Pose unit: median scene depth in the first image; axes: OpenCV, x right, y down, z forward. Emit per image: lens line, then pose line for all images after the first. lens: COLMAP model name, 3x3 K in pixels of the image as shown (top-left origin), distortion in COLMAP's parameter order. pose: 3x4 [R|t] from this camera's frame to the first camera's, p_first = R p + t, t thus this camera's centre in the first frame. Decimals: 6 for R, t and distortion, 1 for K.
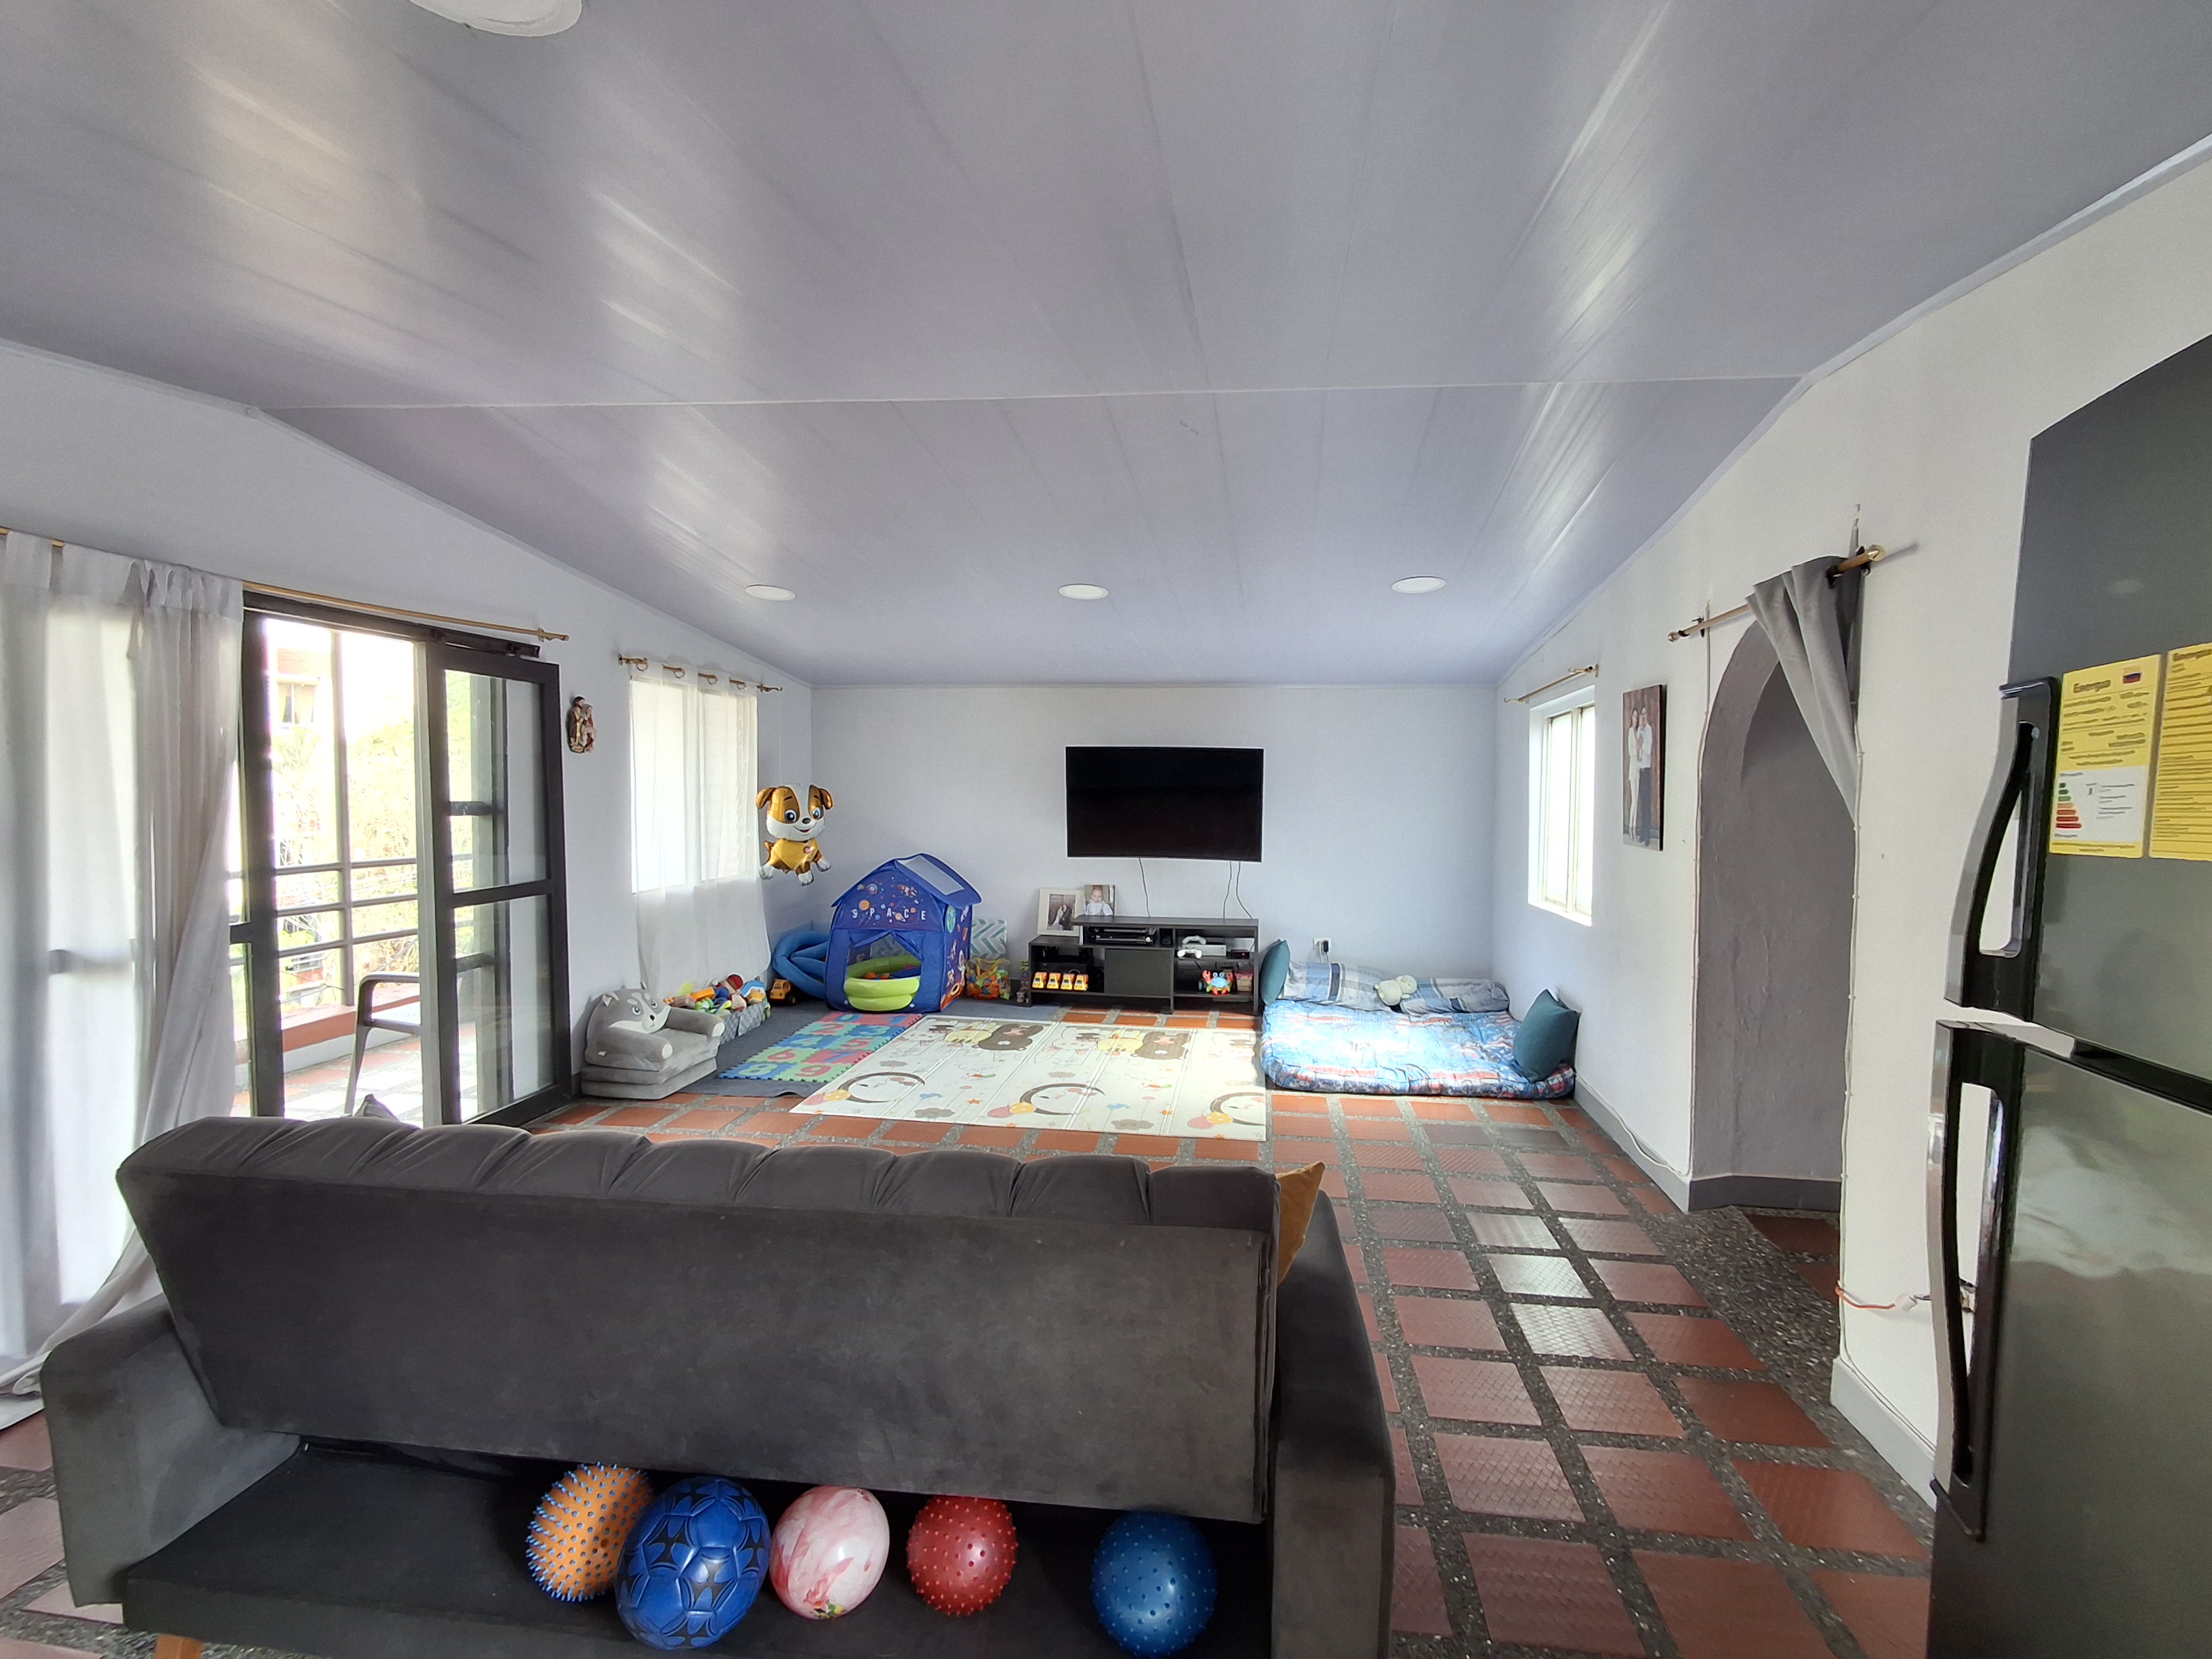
lens RADIAL K [[1021.2, 0, 1148.7], [0, 1021.2, 820.0], [0, 0, 1]] dist [0.003633, -0.004454]
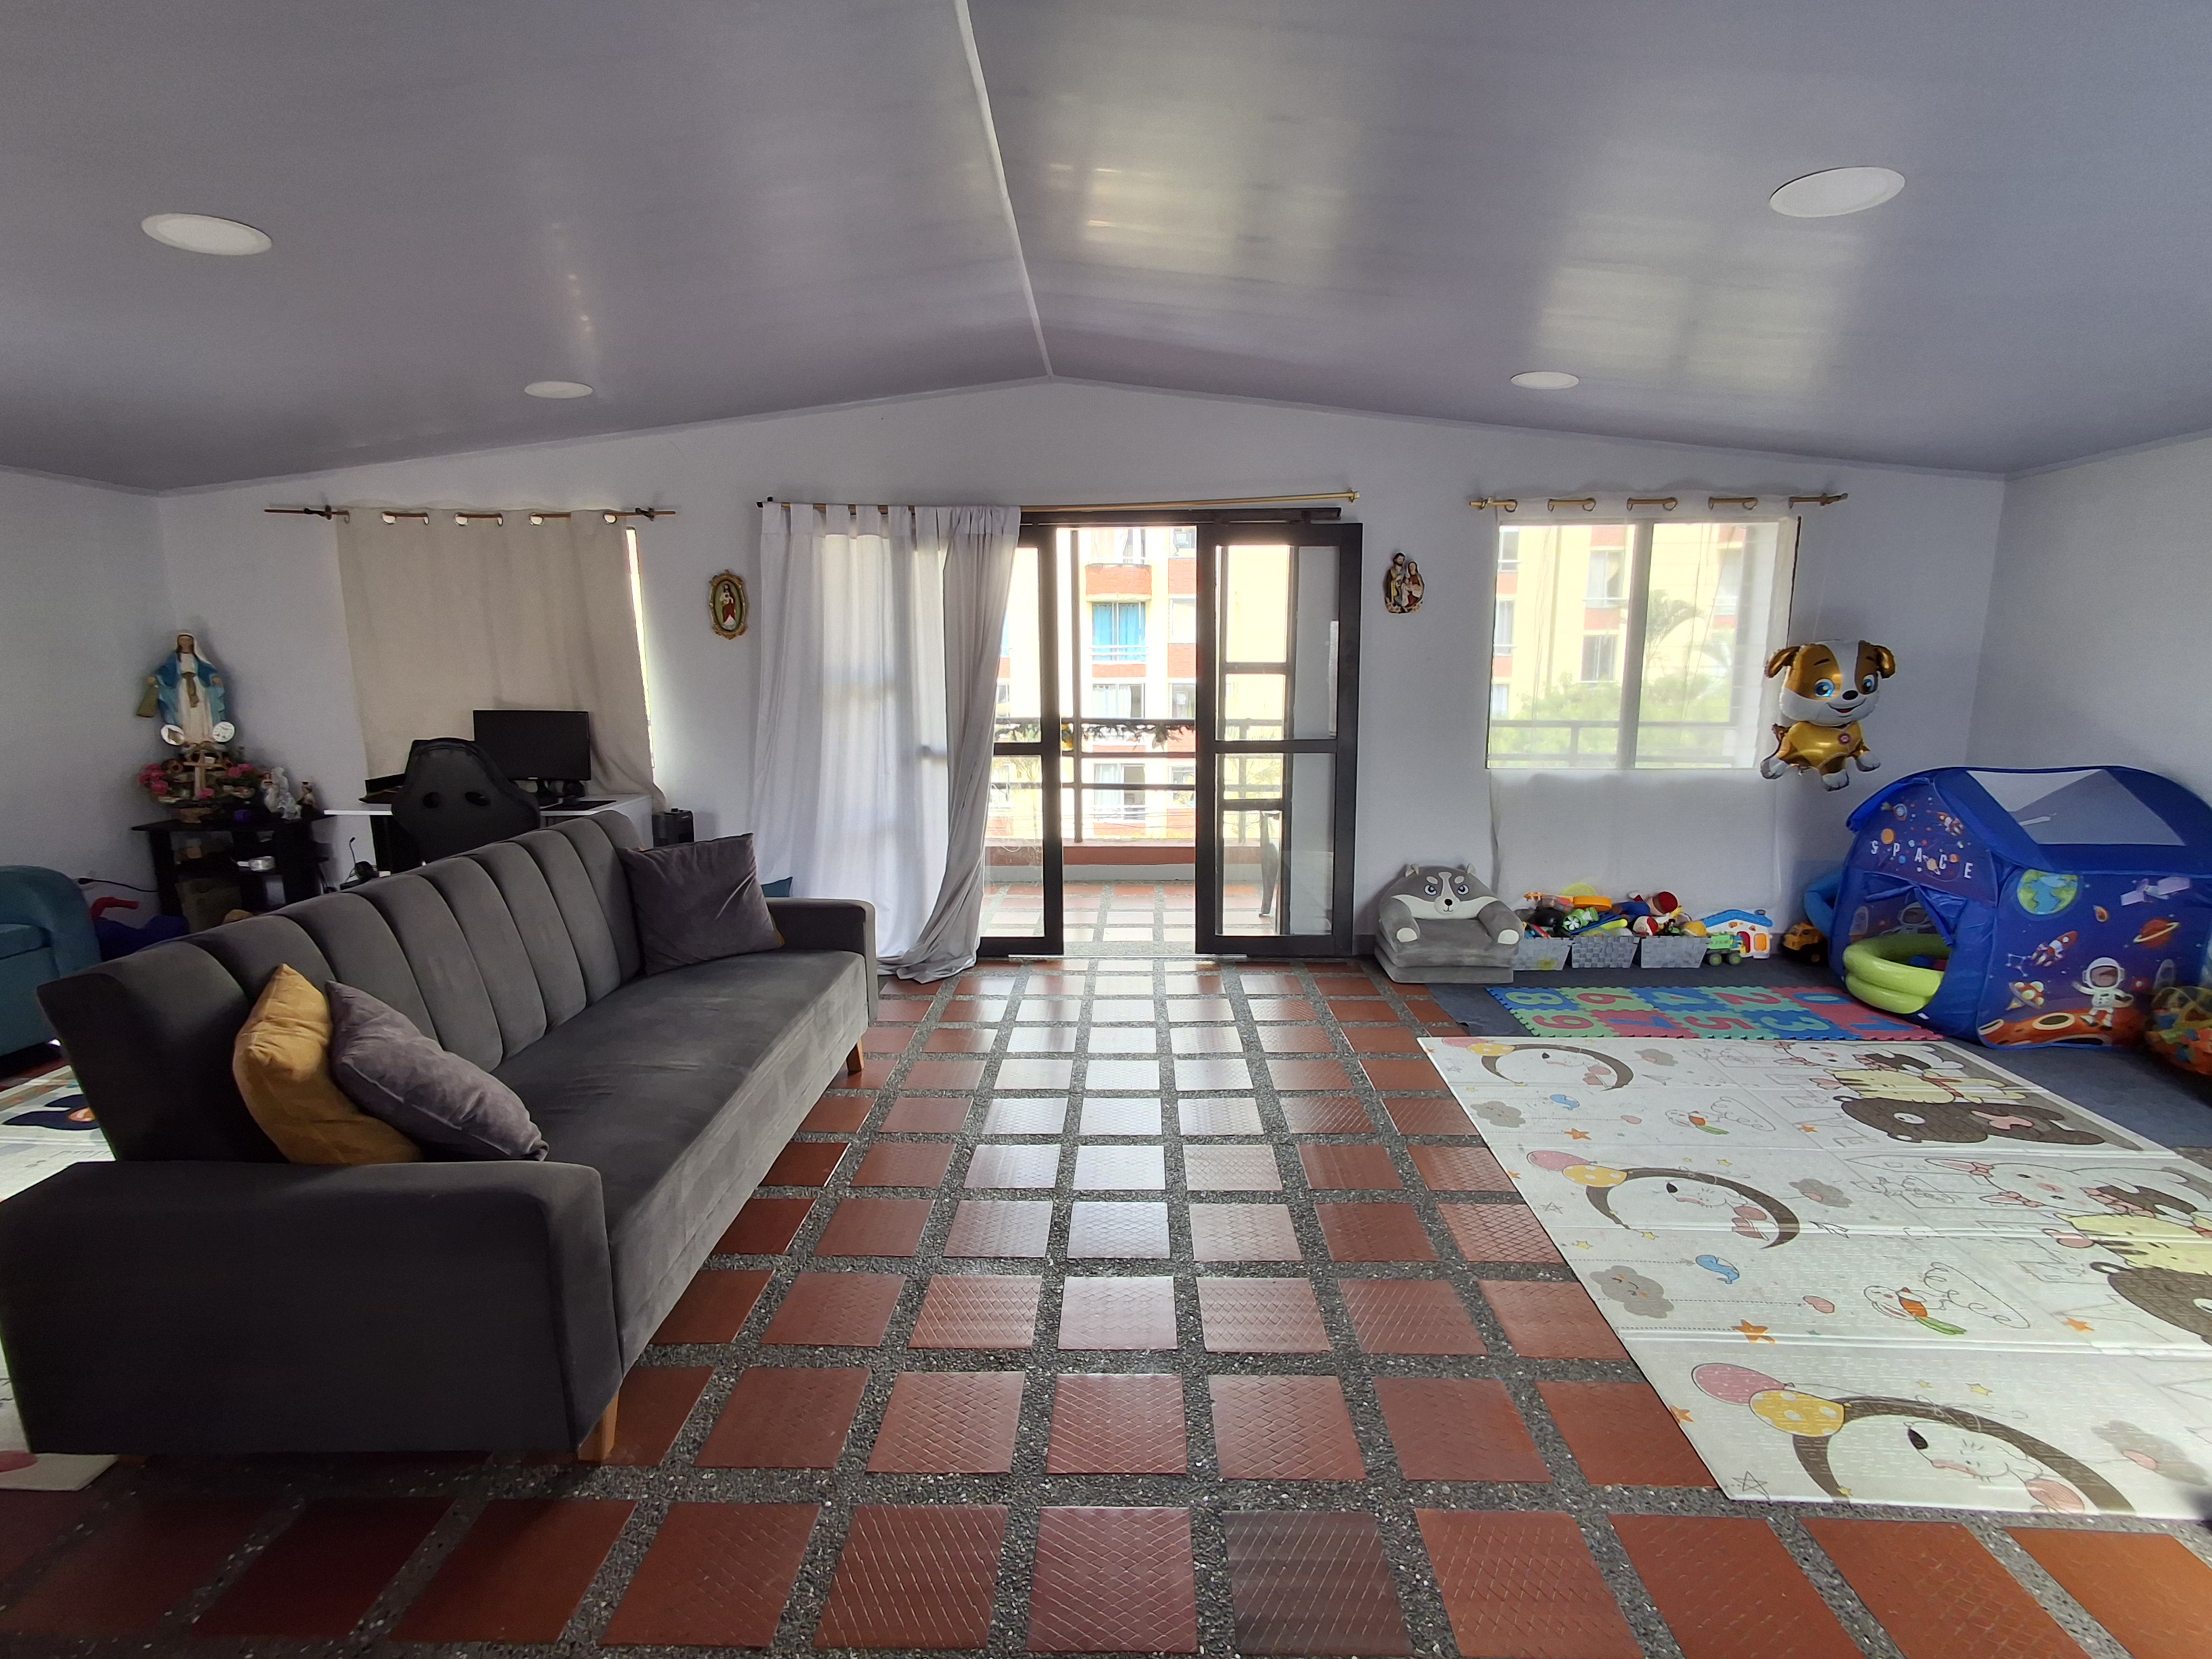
lens RADIAL K [[1024.0, 0, 1098.5], [0, 1024.0, 840.3], [0, 0, 1]] dist [-0.002071, 0.006014]
pose [[0.077284, 0.164216, -0.983392, 0.401687], [-0.028427, 0.986304, 0.162469, -0.002739], [0.996604, 0.015398, 0.080894, 0.634314]]
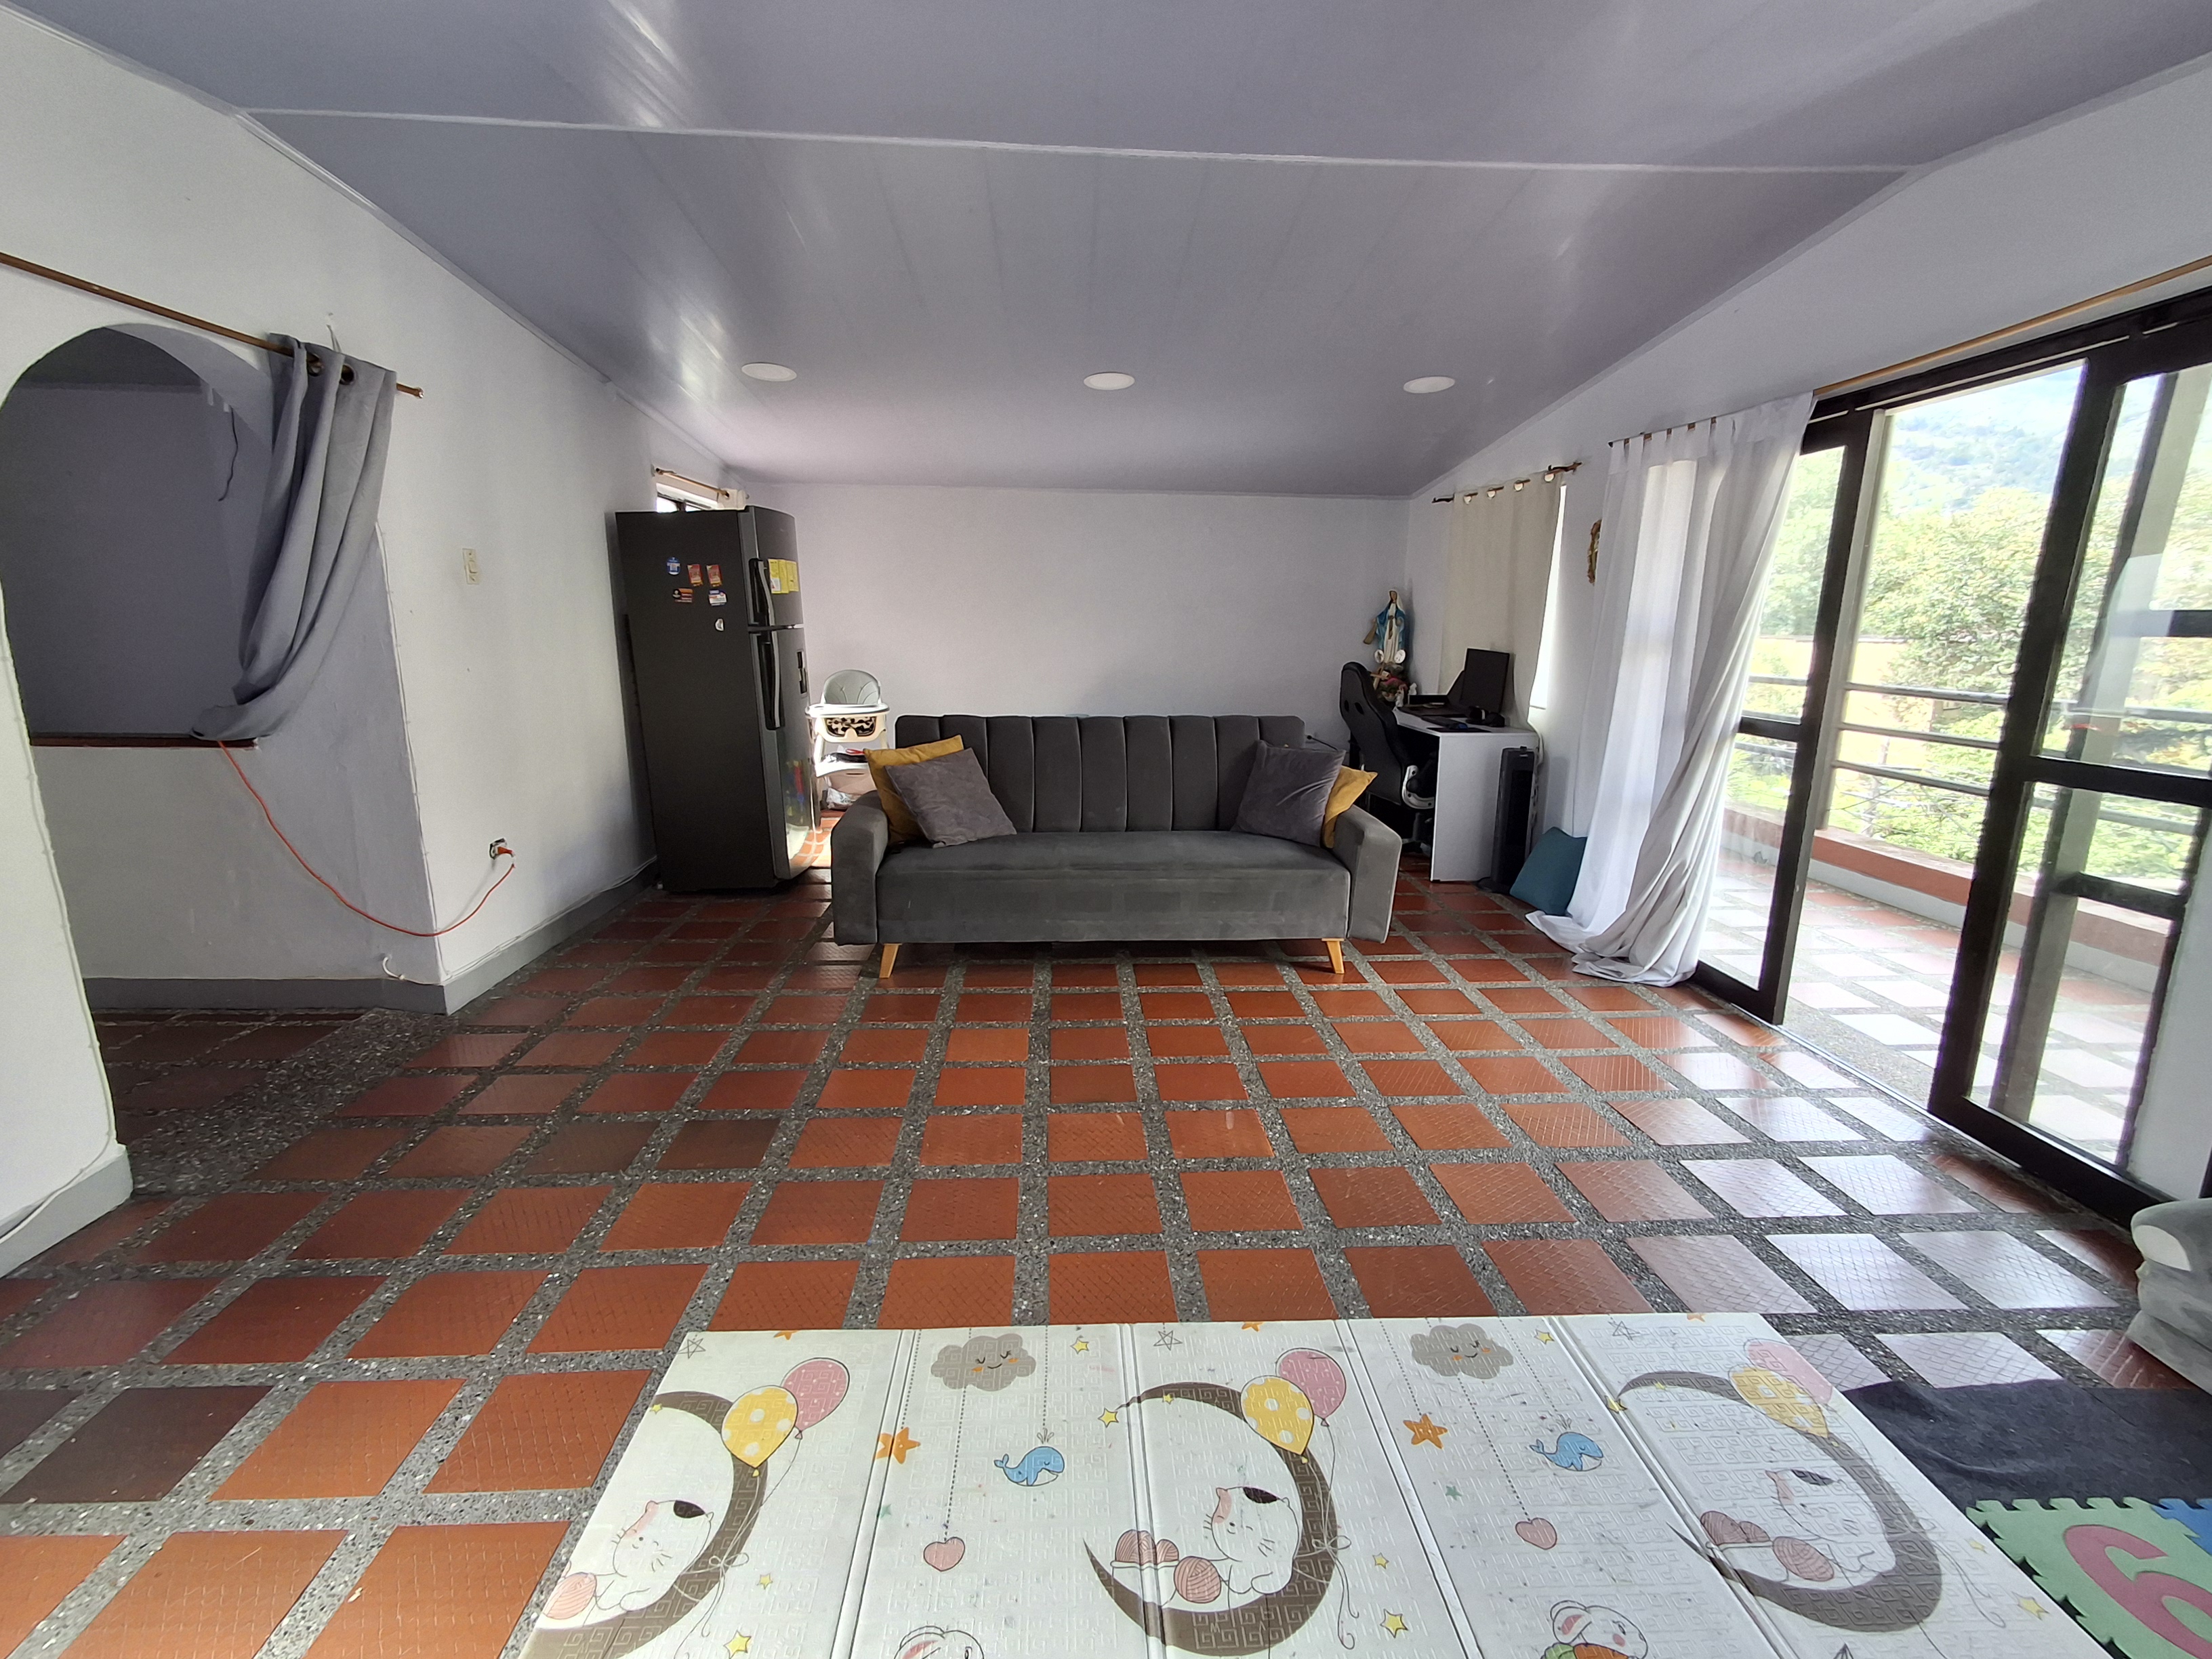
lens RADIAL K [[1014.2, 0, 1116.7], [0, 1014.2, 832.3], [0, 0, 1]] dist [-0.003016, -0.000250]
pose [[-0.986064, 0.013495, -0.165820, -0.003989], [-0.027550, 0.969698, 0.242748, -0.018057], [0.164071, 0.243934, -0.955812, 1.258039]]
